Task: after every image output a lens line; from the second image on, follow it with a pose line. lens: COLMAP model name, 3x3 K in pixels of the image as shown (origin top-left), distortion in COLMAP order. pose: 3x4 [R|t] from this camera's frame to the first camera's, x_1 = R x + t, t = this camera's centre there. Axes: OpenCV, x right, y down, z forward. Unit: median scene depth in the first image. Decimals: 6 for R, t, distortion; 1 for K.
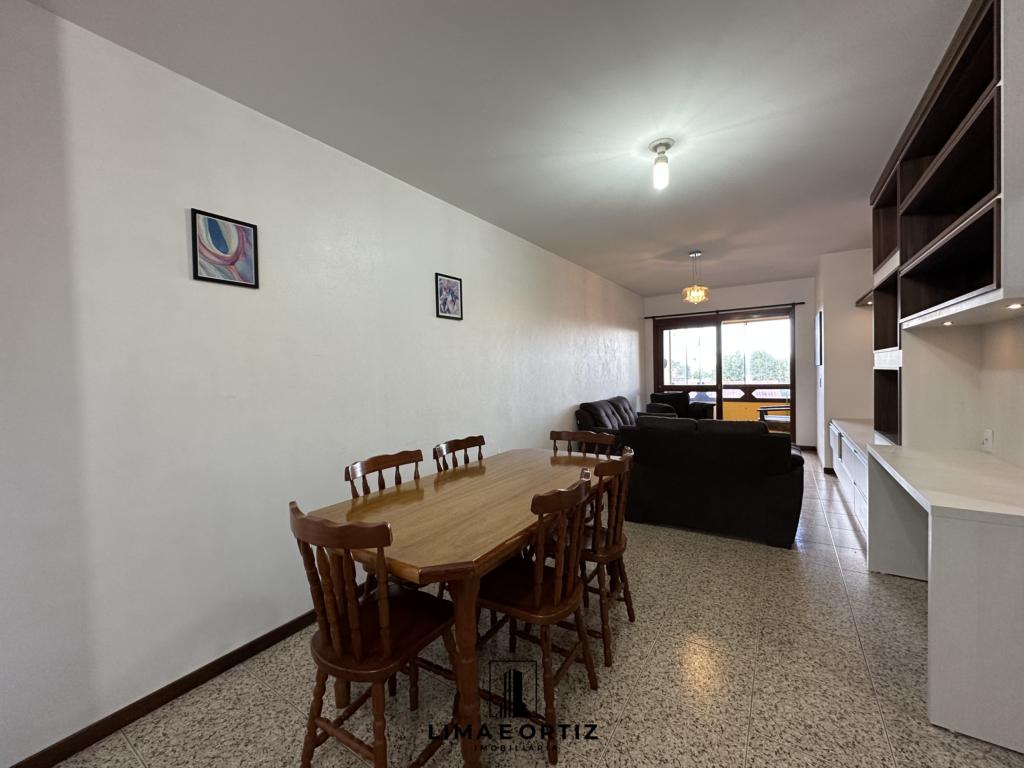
lens RADIAL K [[407.8, 0, 512.0], [0, 407.8, 384.0], [0, 0, 1]] dist [-0.001526, -0.000063]
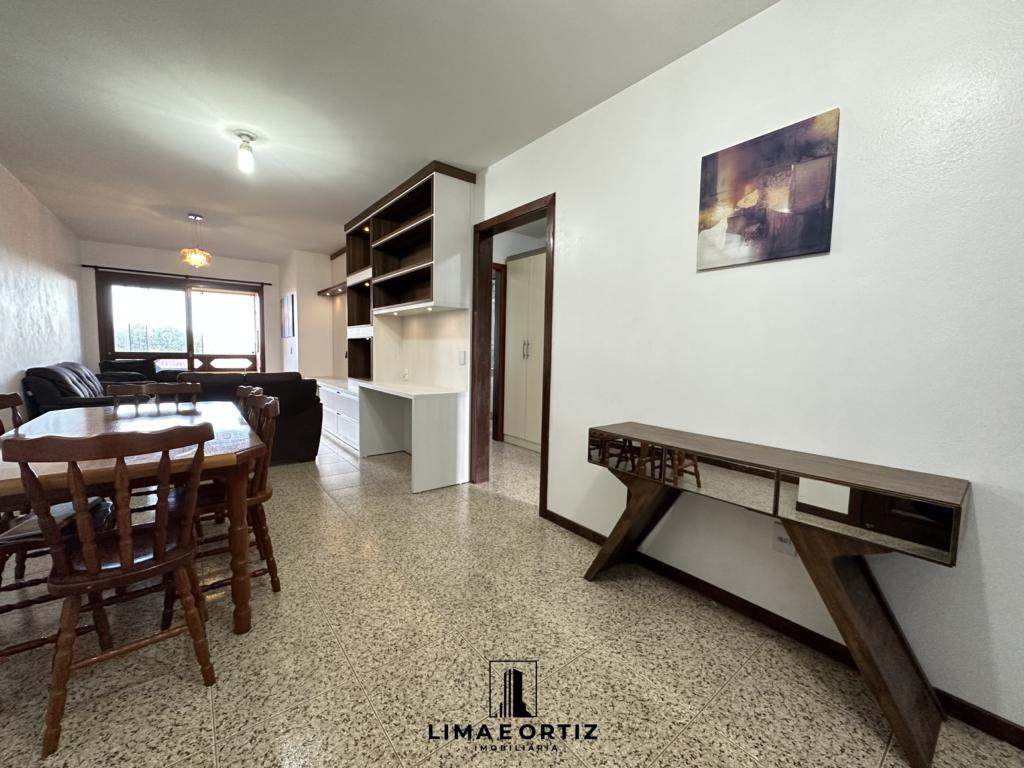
lens RADIAL K [[410.7, 0, 512.4], [0, 410.7, 381.5], [0, 0, 1]] dist [-0.001722, -0.000136]
pose [[0.306486, -0.040250, 0.951024, -0.285556], [-0.003361, 0.999054, 0.043366, 0.038876], [-0.951869, -0.016488, 0.306061, -0.059756]]
